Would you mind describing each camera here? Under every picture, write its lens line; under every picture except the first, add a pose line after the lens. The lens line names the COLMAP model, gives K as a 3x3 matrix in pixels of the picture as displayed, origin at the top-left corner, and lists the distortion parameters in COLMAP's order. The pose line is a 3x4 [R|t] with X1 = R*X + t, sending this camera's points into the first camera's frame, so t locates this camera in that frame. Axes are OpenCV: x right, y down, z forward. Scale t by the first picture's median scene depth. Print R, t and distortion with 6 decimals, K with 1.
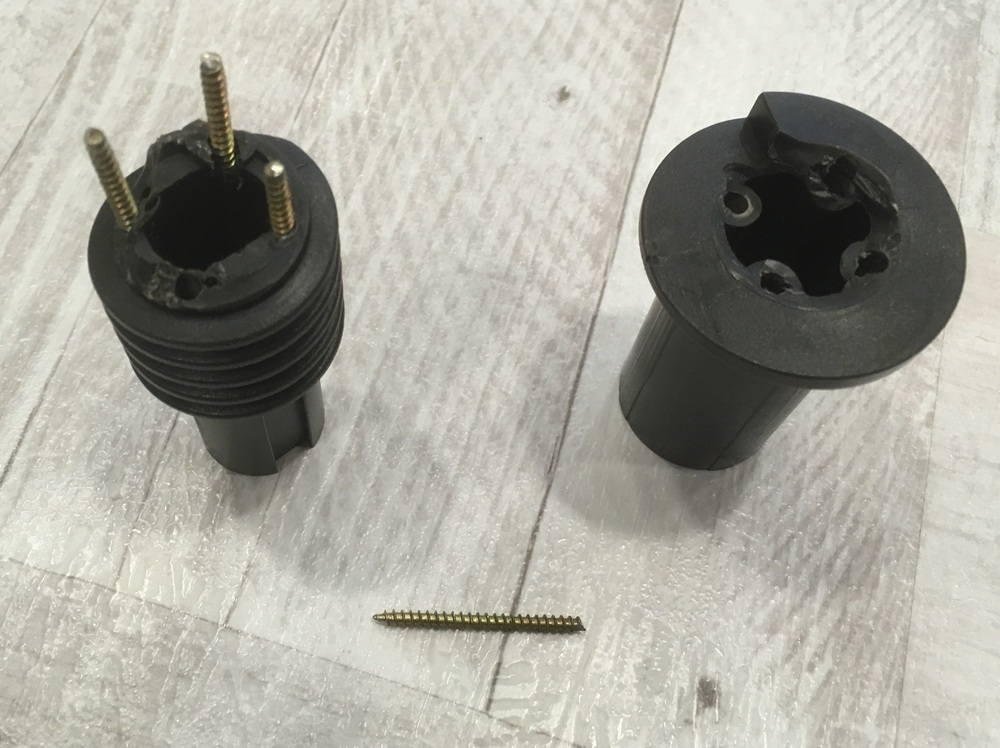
lens RADIAL K [[851.2, 0, 500.0], [0, 851.2, 374.0], [0, 0, 1]] dist [-0.002966, 0.010398]
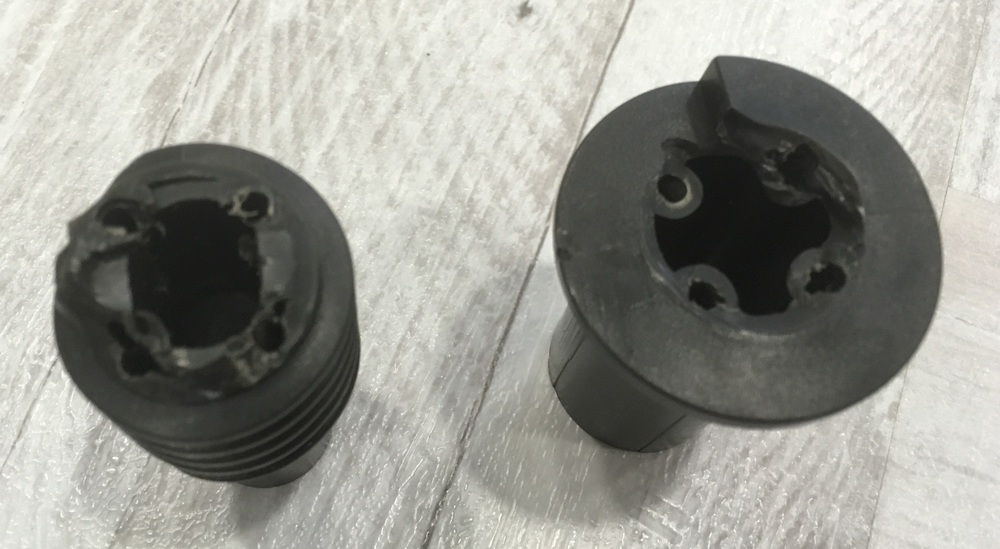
lens RADIAL K [[788.0, 0, 499.2], [0, 788.0, 246.1], [0, 0, 1]] dist [0.005831, -0.006757]
pose [[0.996843, 0.073651, -0.029664, 0.099866], [-0.072226, 0.996302, 0.046542, -0.125224], [0.032982, -0.044253, 0.998476, 0.159283]]
